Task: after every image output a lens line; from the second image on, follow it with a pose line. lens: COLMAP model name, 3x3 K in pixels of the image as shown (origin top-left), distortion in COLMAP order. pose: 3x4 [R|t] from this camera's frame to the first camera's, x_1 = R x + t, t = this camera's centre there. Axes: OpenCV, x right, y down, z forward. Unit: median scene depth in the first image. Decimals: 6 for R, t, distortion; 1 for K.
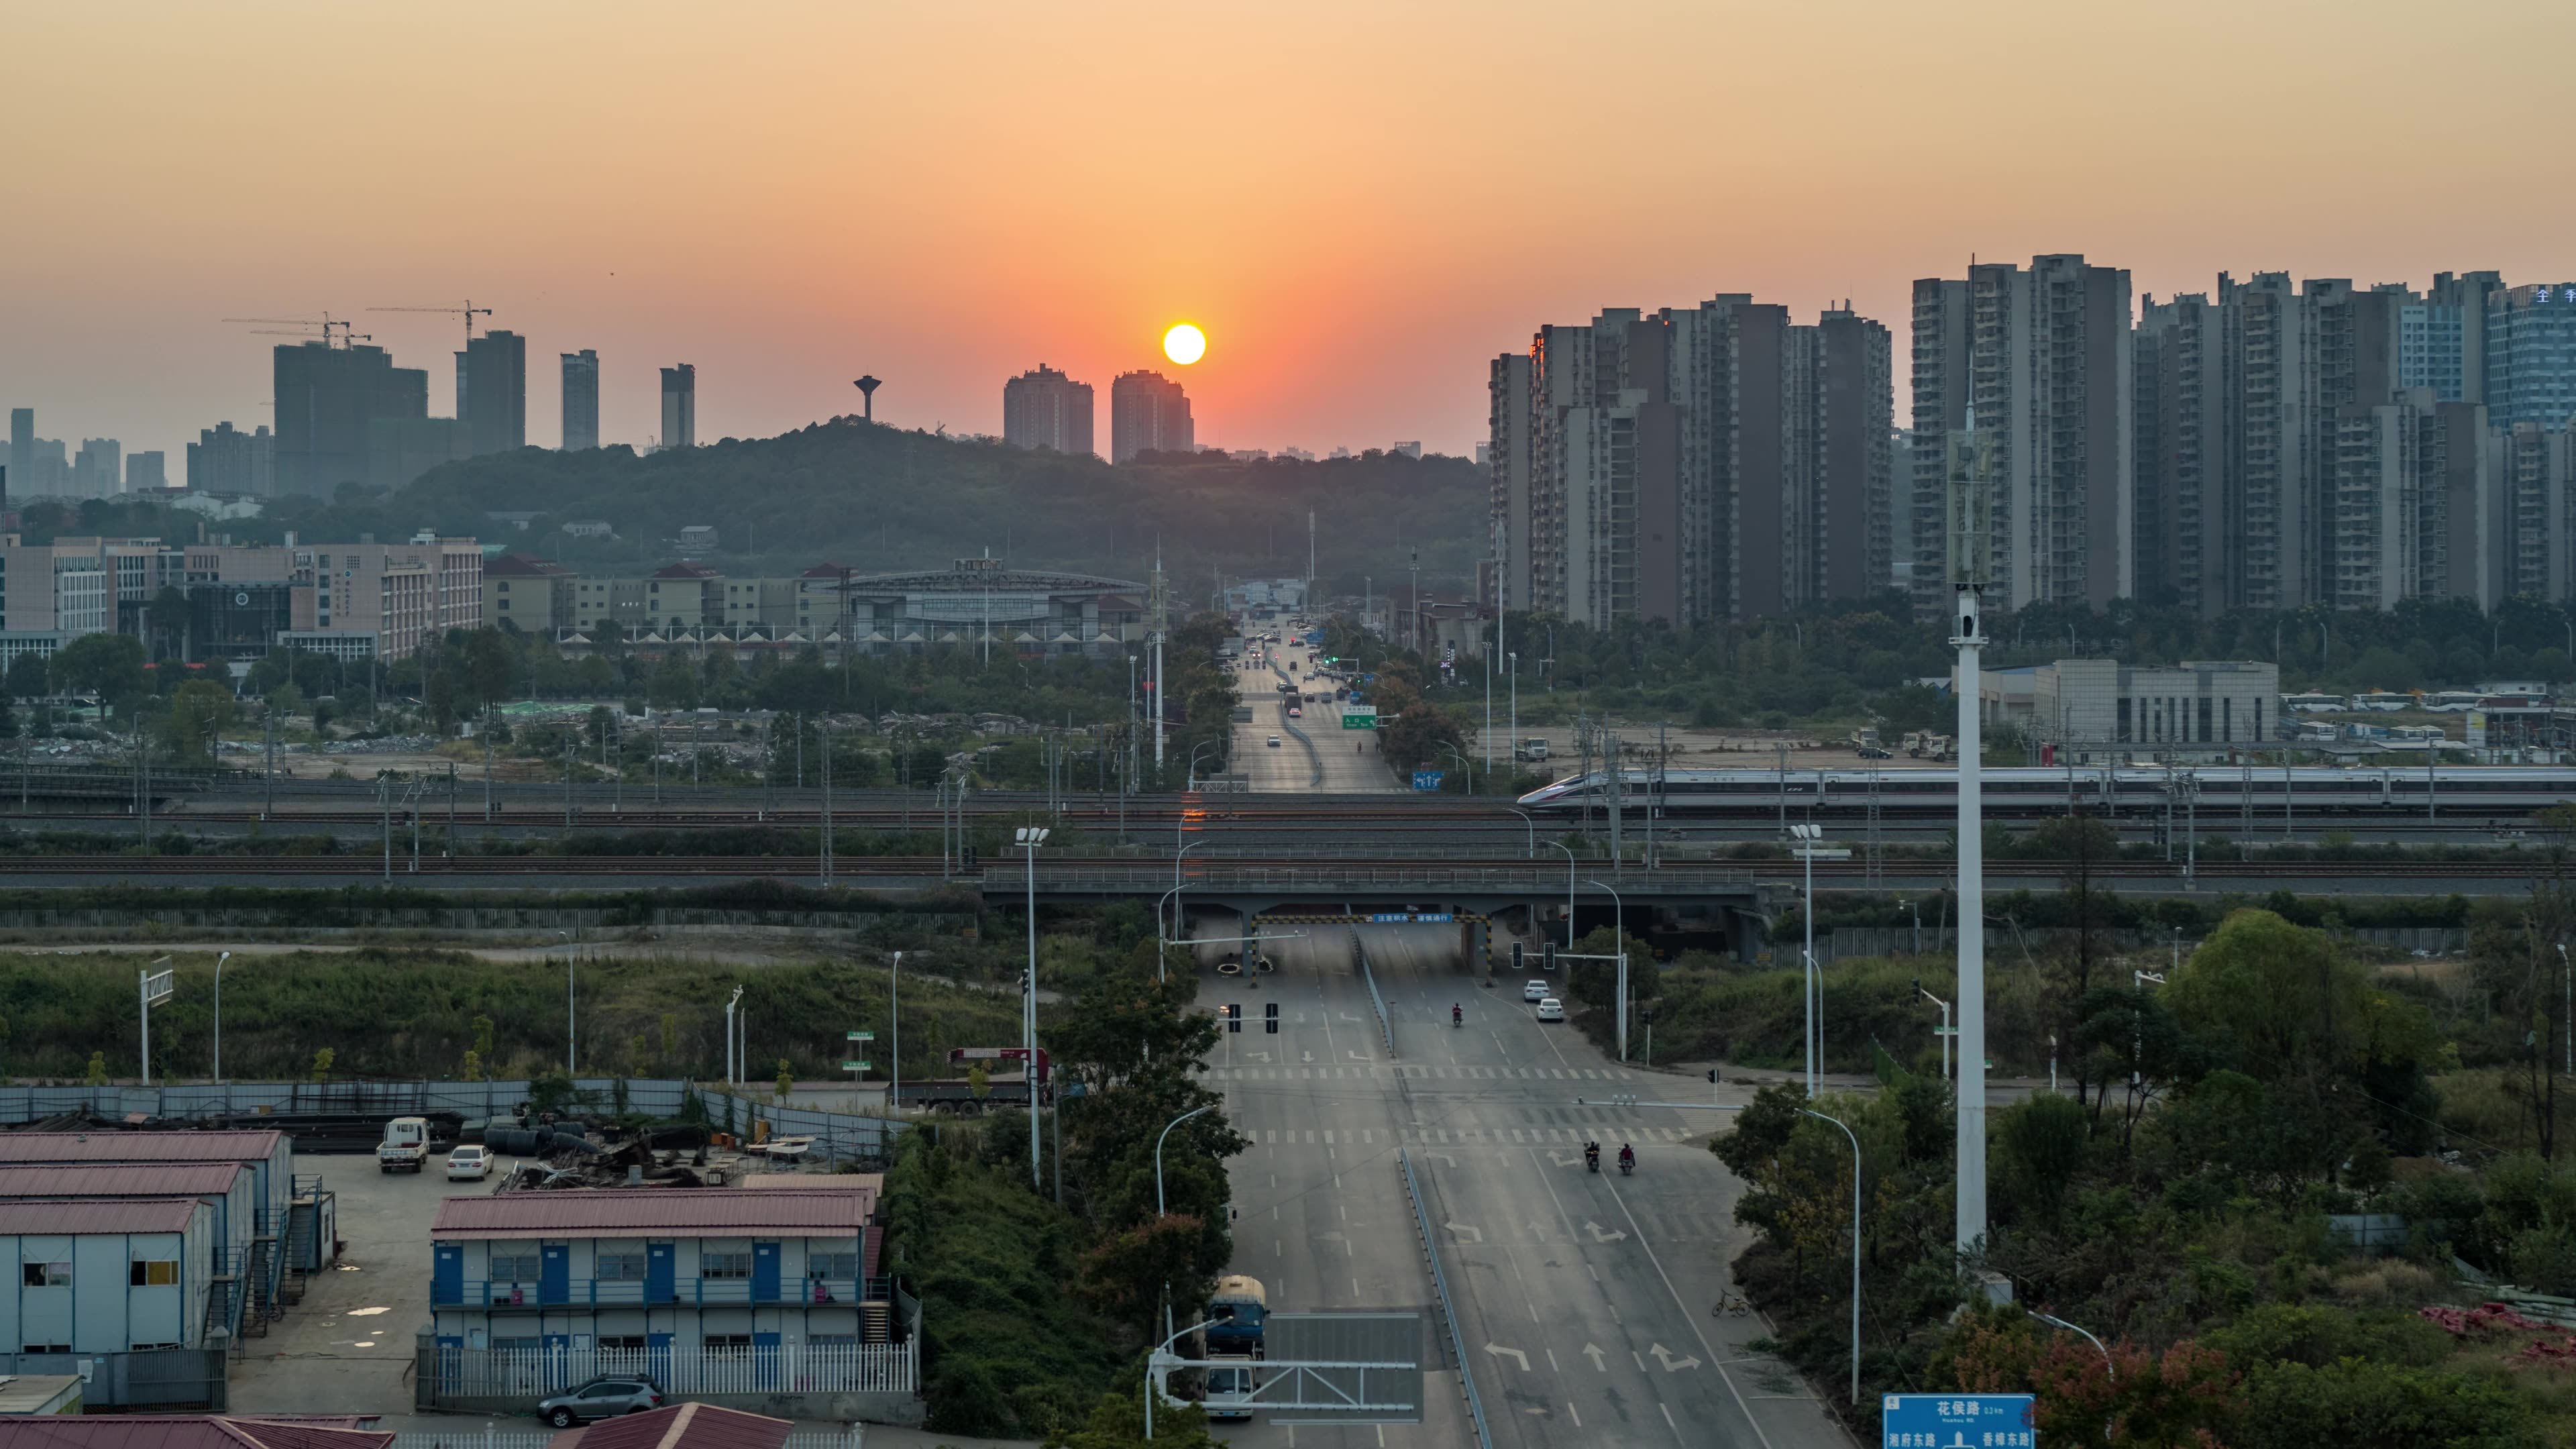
lens RADIAL K [[5147.9, 0, 947.0], [0, 5147.9, 531.1], [0, 0, 1]] dist [-0.004881, 0.007911]
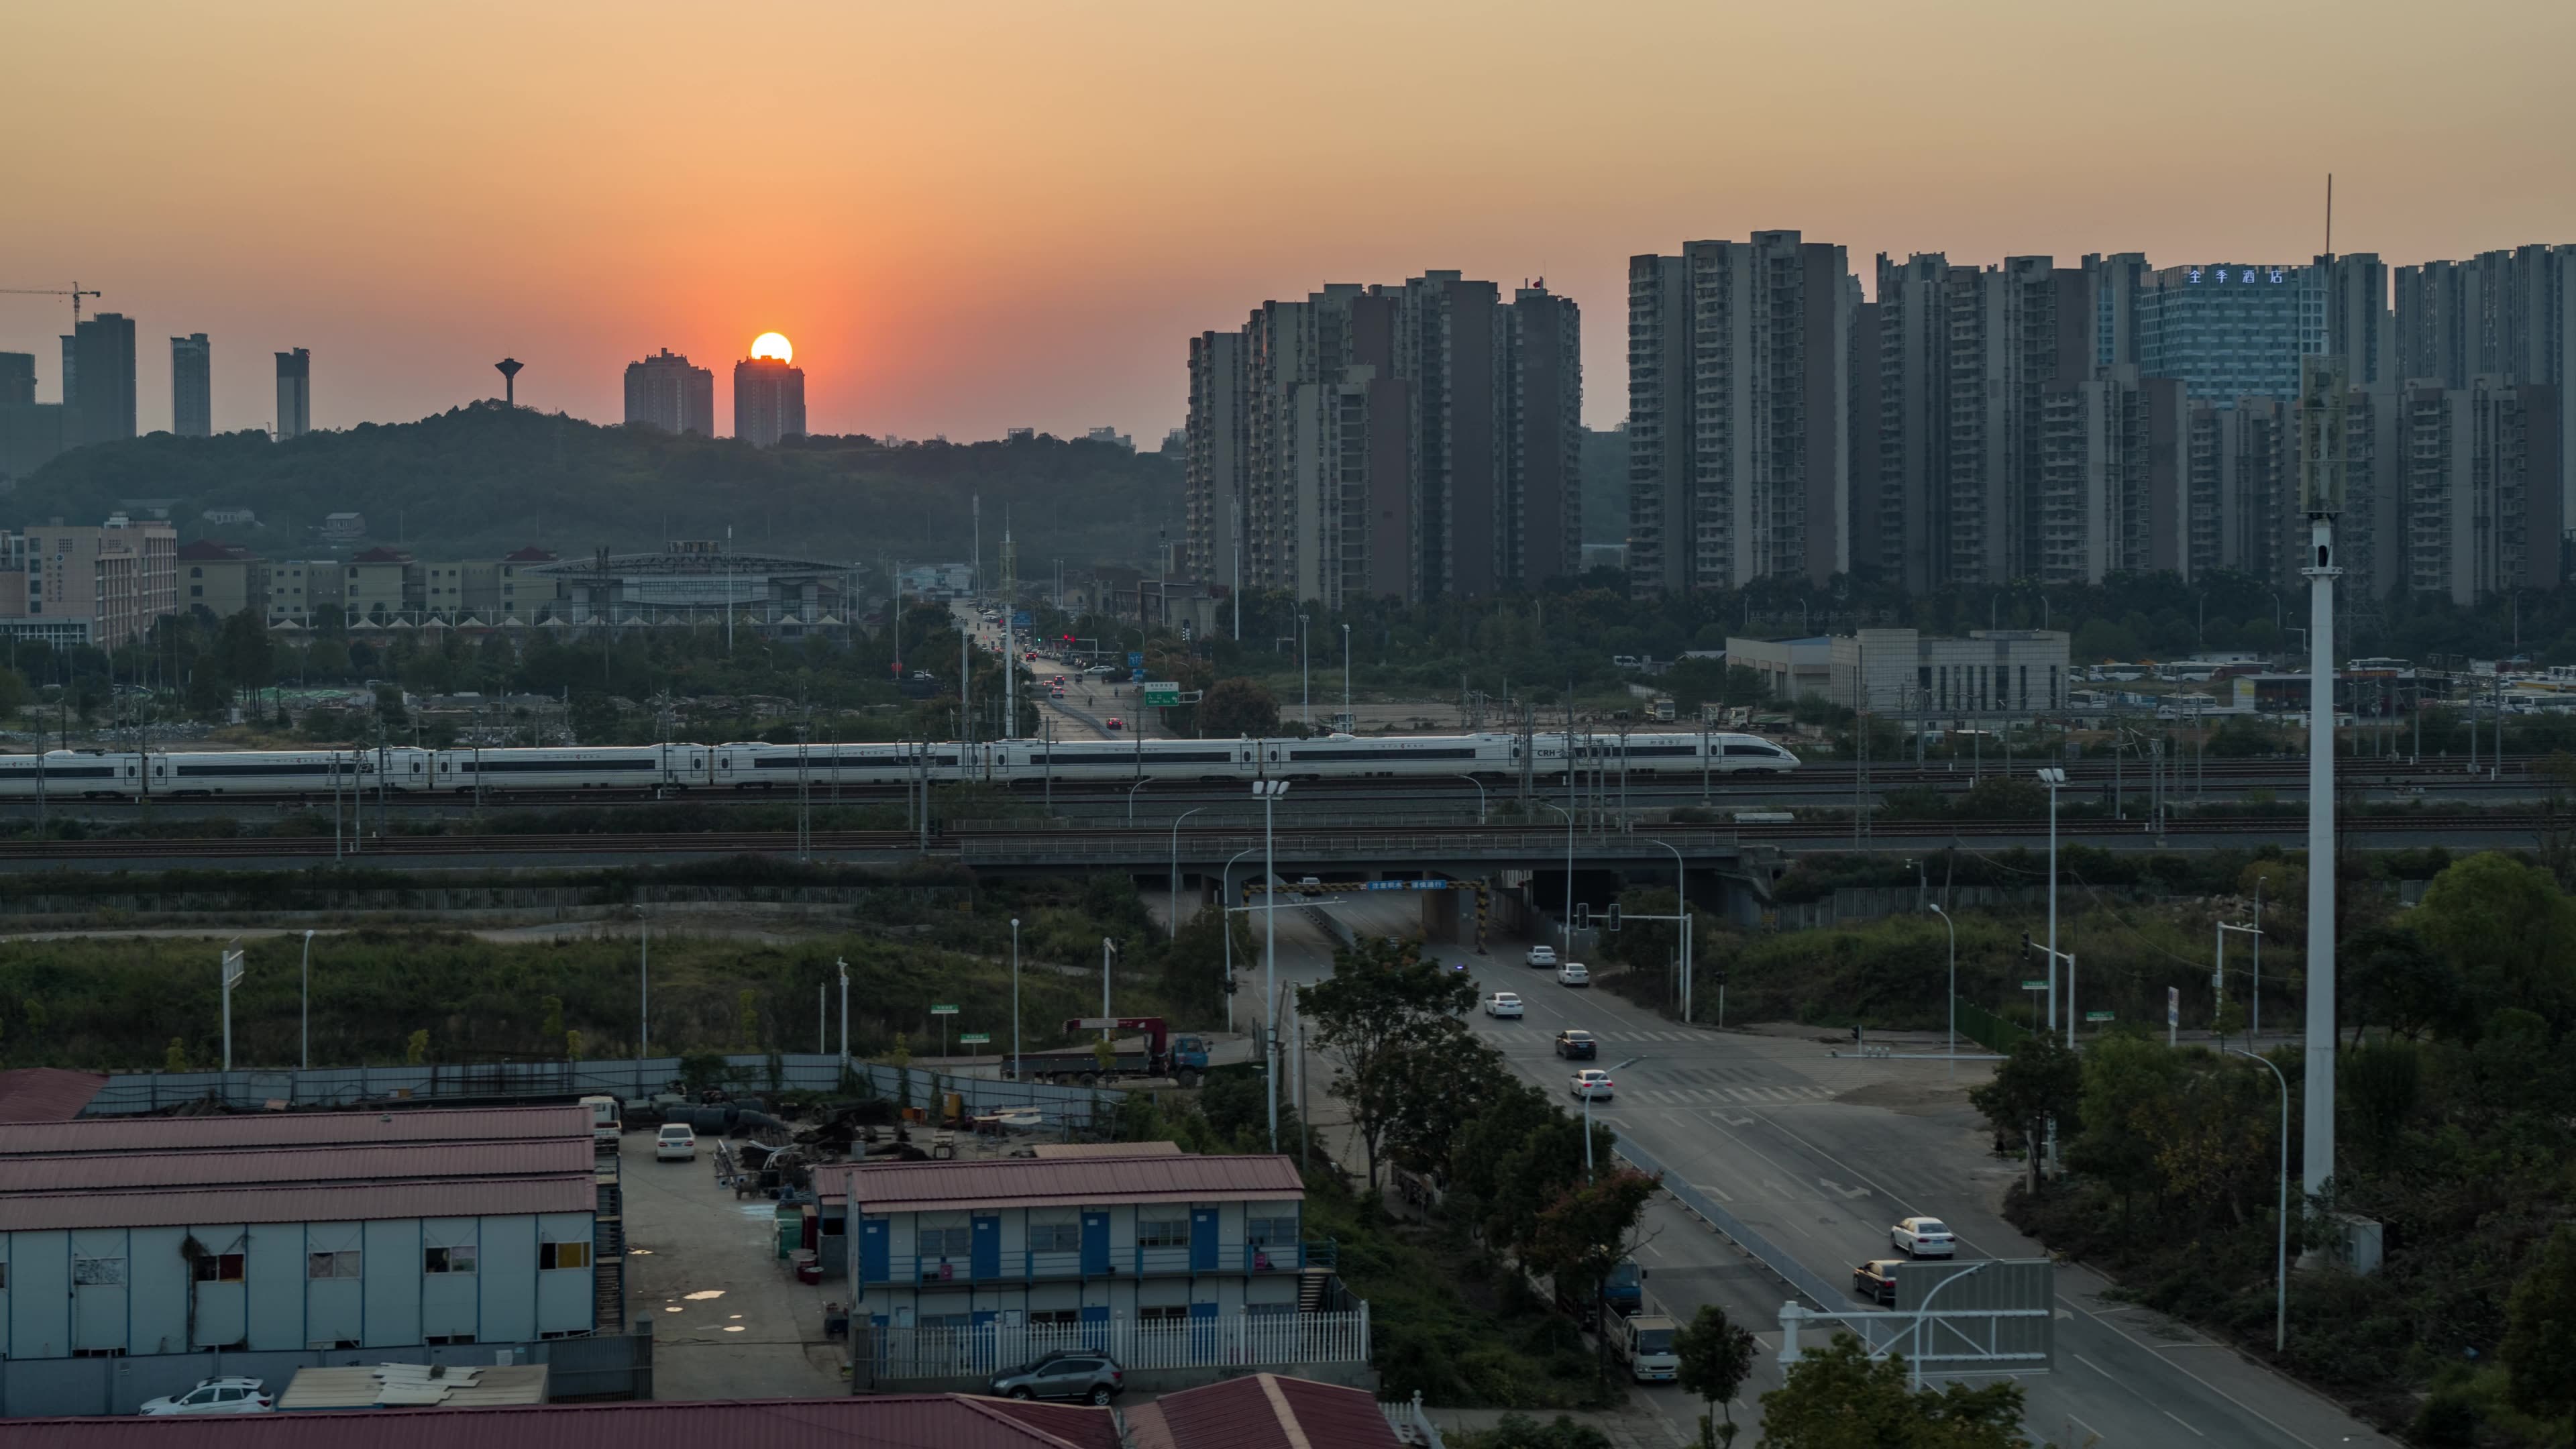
lens RADIAL K [[5167.4, 0, 1173.1], [0, 5167.4, 662.2], [0, 0, 1]] dist [-0.042605, 0.248280]
pose [[0.990785, -0.008559, 0.135171, -0.038441], [0.004933, 0.999619, 0.027140, 0.002463], [-0.135351, -0.026223, 0.990451, 0.012520]]
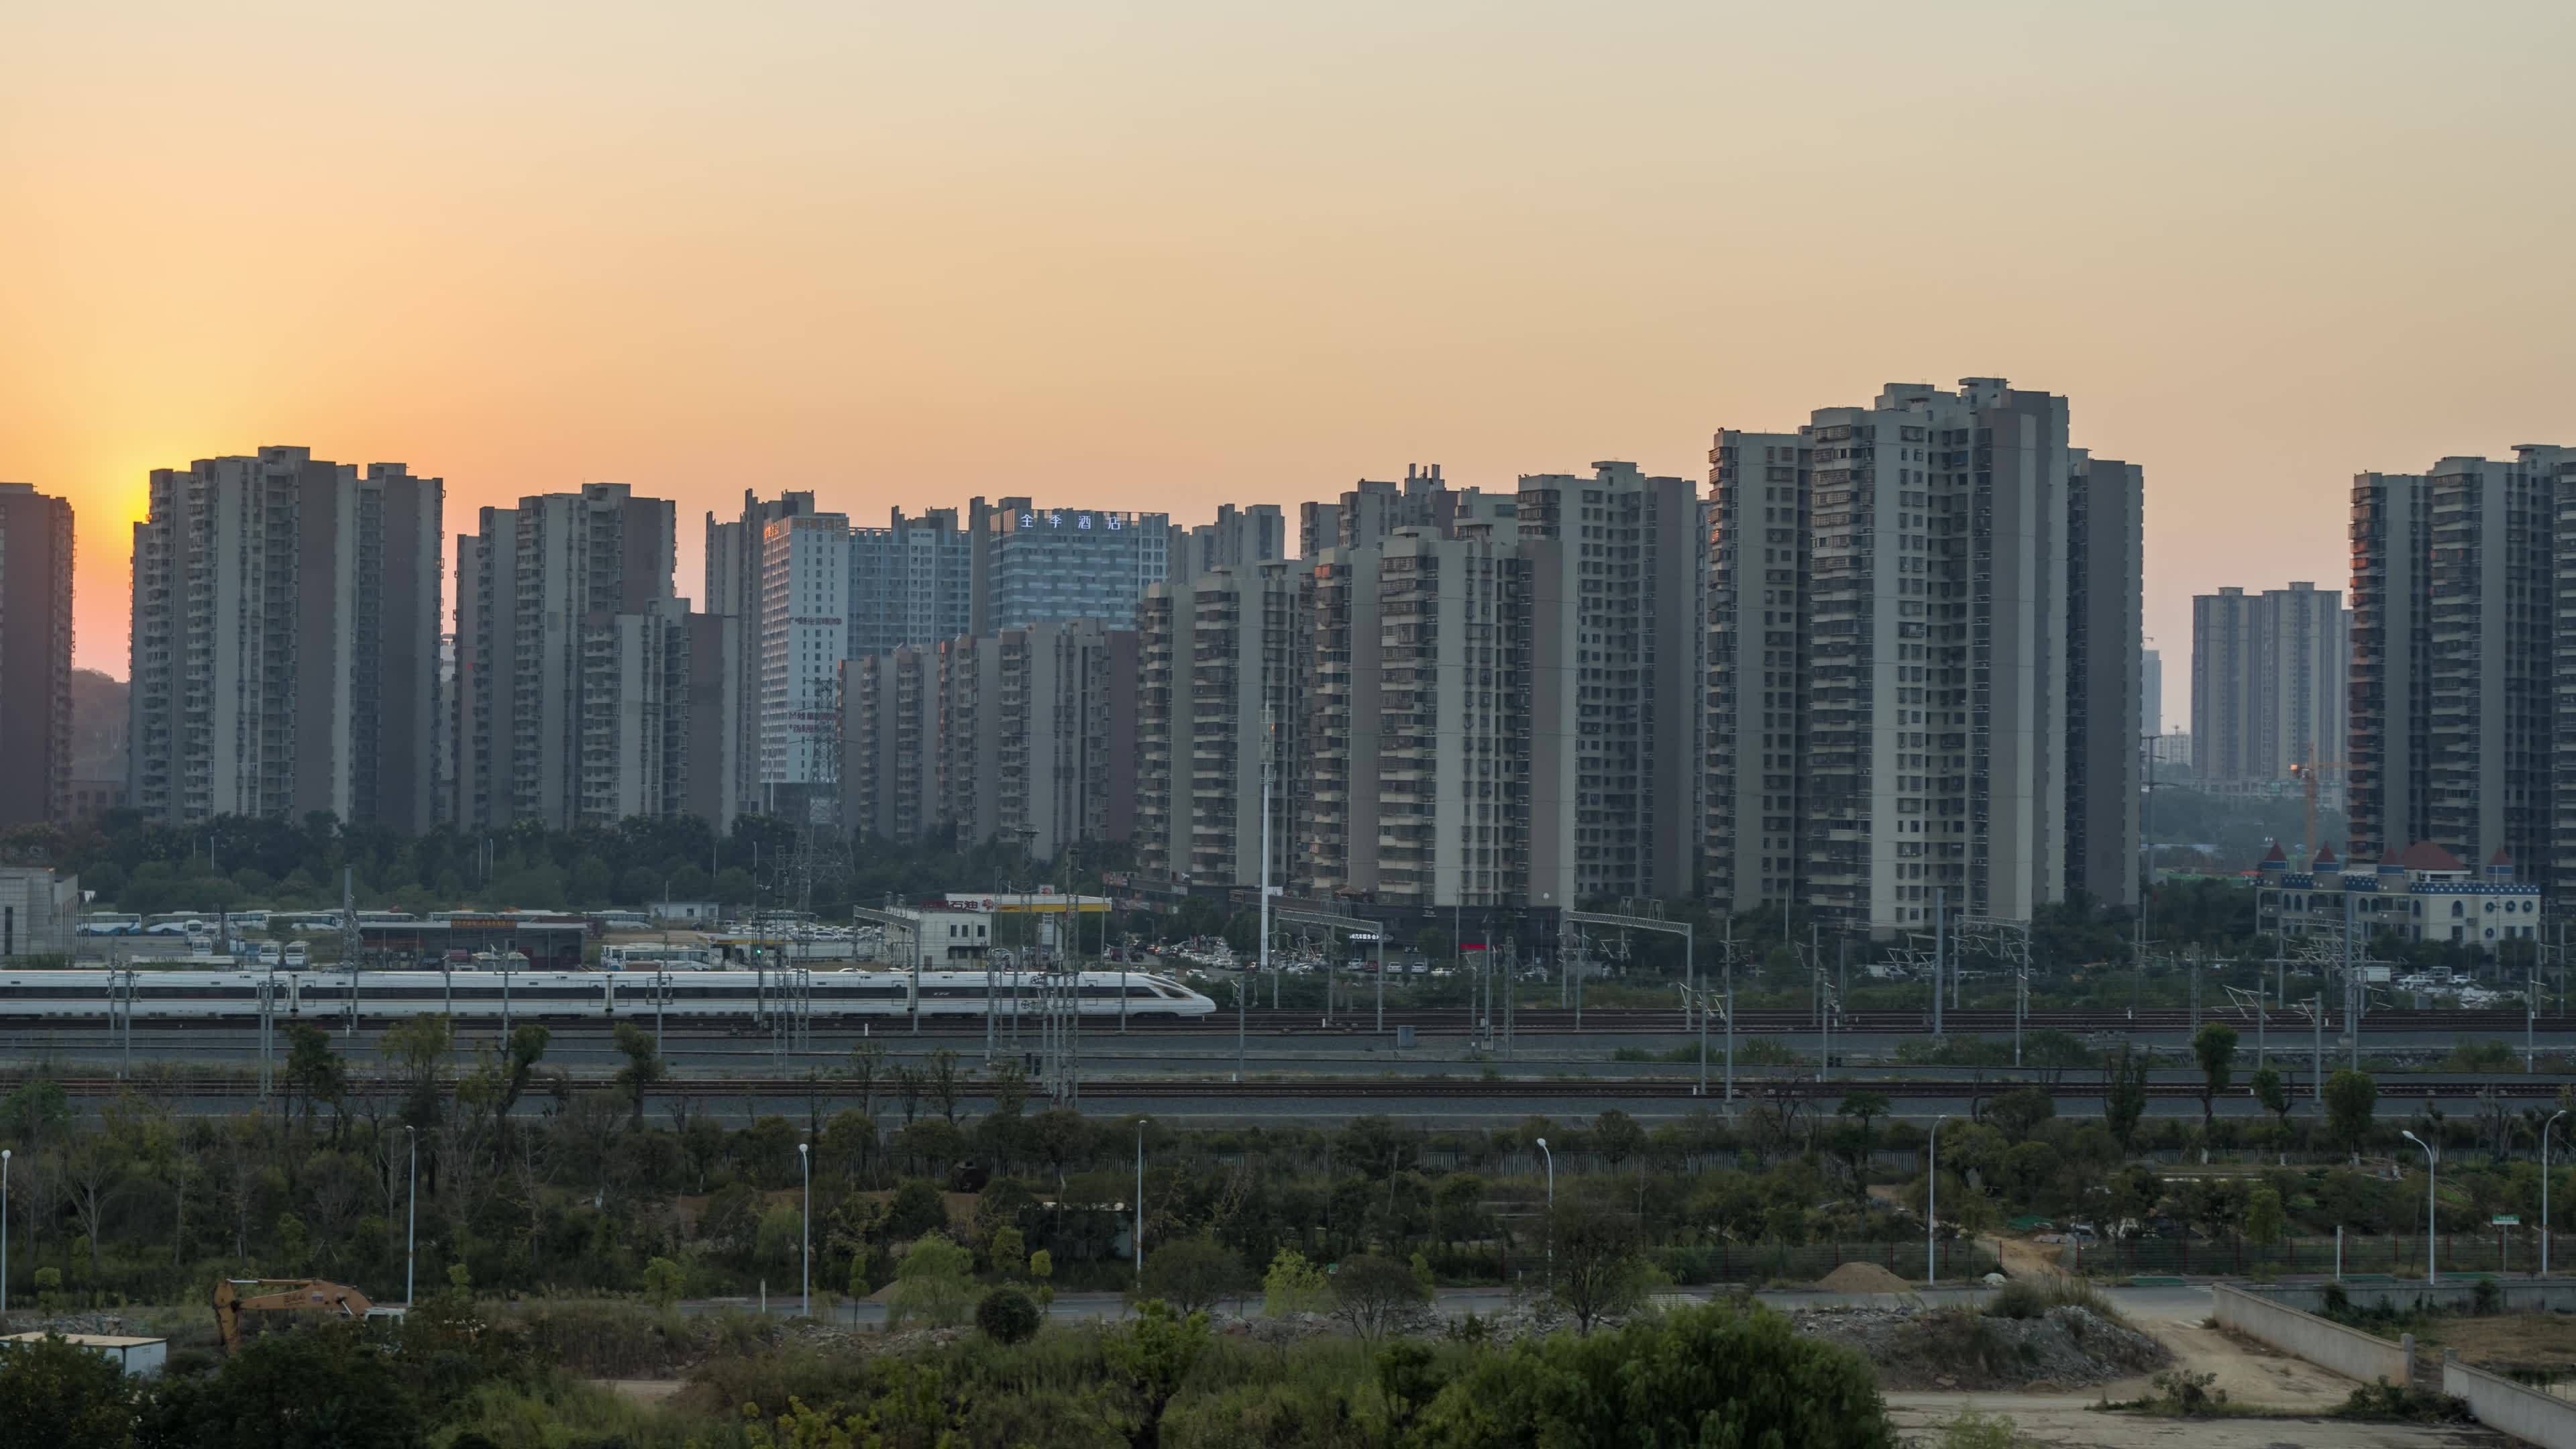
lens RADIAL K [[5044.0, 0, 1700.2], [0, 5044.0, 718.7], [0, 0, 1]] dist [0.016481, 0.009992]
pose [[0.960413, 0.019124, 0.277922, 0.209402], [-0.015816, 0.999775, -0.014140, 0.005034], [-0.278130, 0.009184, 0.960500, 0.042336]]
